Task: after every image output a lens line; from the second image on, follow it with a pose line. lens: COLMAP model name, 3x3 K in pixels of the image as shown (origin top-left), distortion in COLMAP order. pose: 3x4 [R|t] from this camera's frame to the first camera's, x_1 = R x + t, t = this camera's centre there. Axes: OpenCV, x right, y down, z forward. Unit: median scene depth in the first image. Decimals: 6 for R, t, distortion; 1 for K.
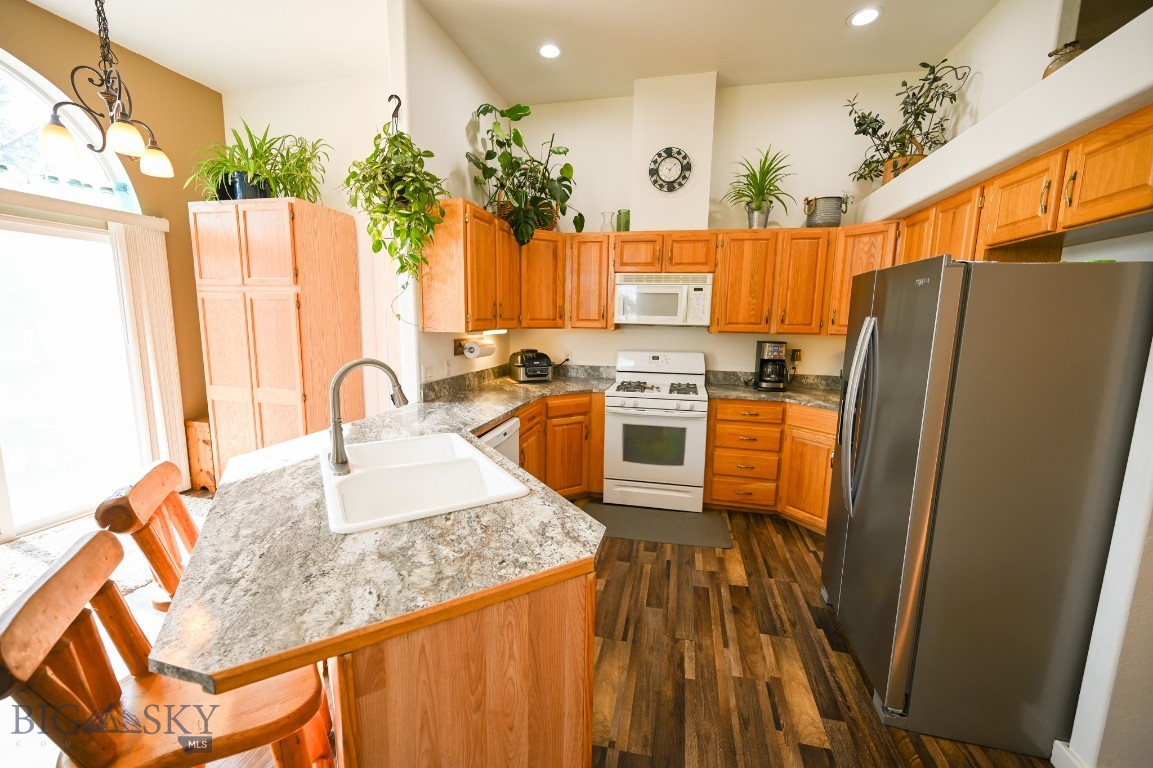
lens RADIAL K [[452.0, 0, 576.5], [0, 452.0, 384.0], [0, 0, 1]] dist [-0.000121, 0.000039]
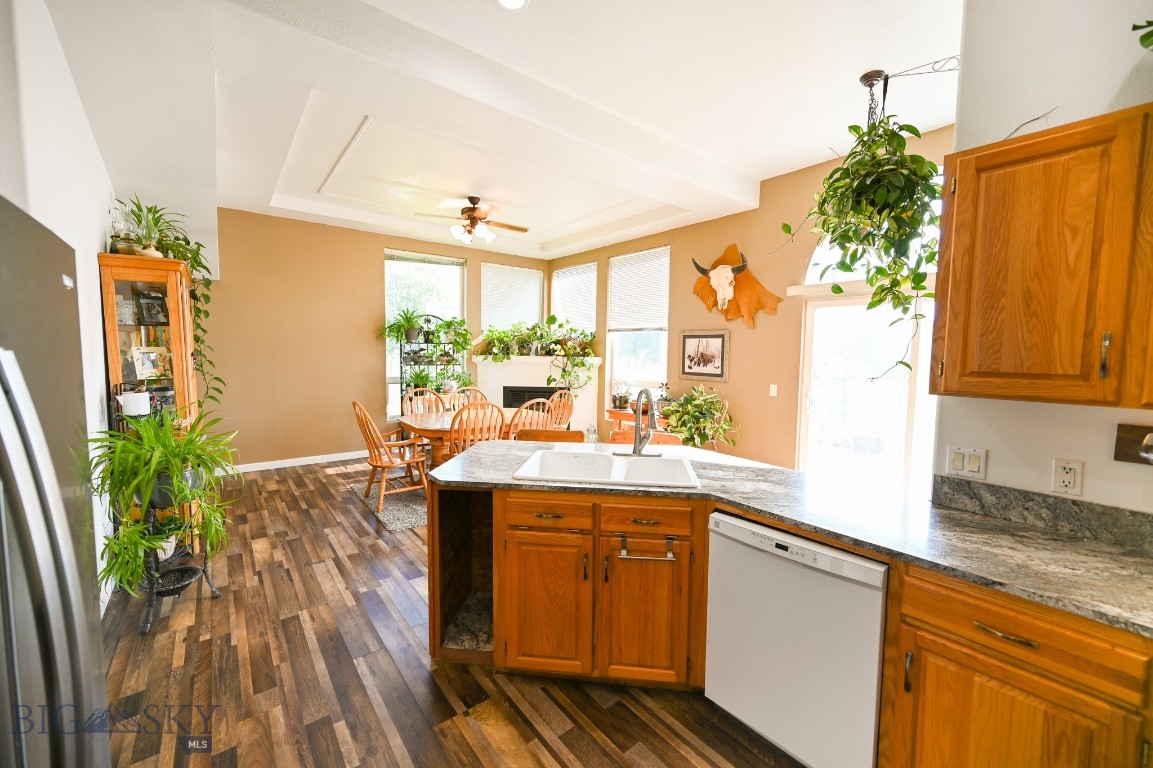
lens RADIAL K [[457.1, 0, 576.5], [0, 457.1, 384.0], [0, 0, 1]] dist [-0.001741, 0.000173]
pose [[-0.622208, 0.032982, -0.782157, 0.390346], [-0.136868, 0.979141, 0.150167, -0.128754], [0.770795, 0.200487, -0.604715, 0.859207]]
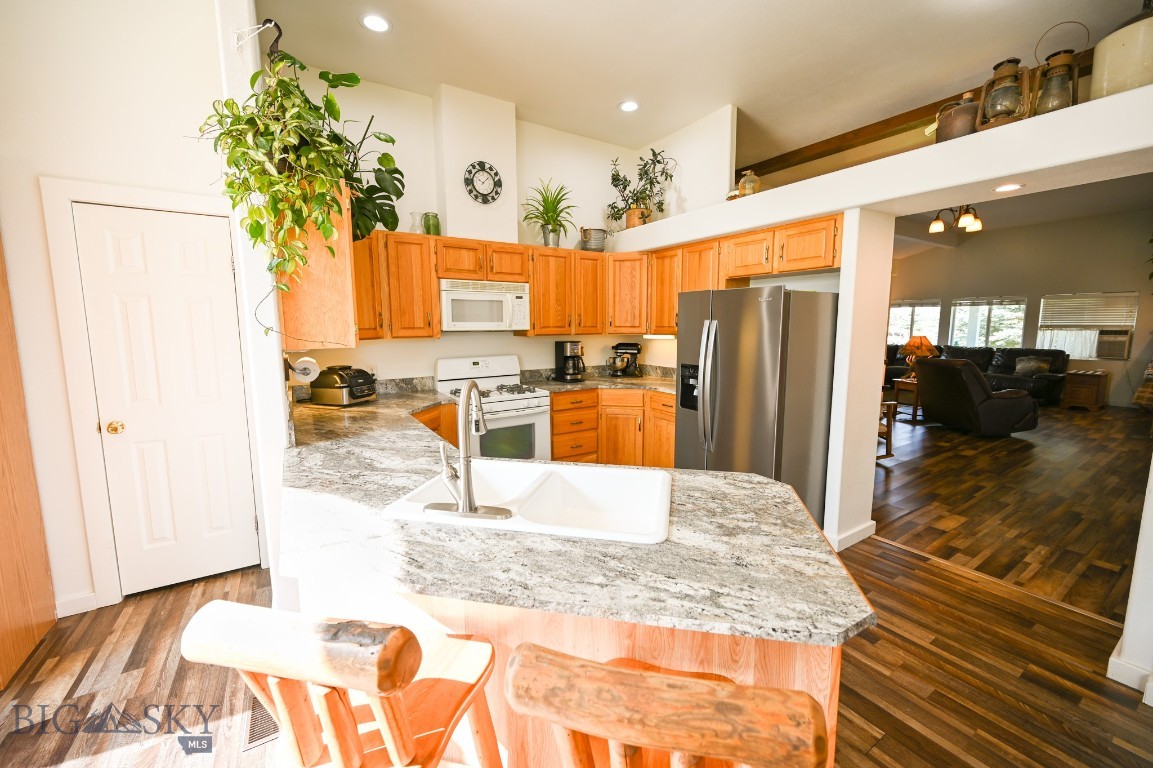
lens RADIAL K [[457.1, 0, 576.5], [0, 457.1, 384.0], [0, 0, 1]] dist [-0.001741, 0.000173]
pose [[0.696677, -0.114989, 0.708109, -0.472958], [0.123064, 0.991594, 0.039947, -0.029612], [-0.706750, 0.059312, 0.704972, 0.138360]]
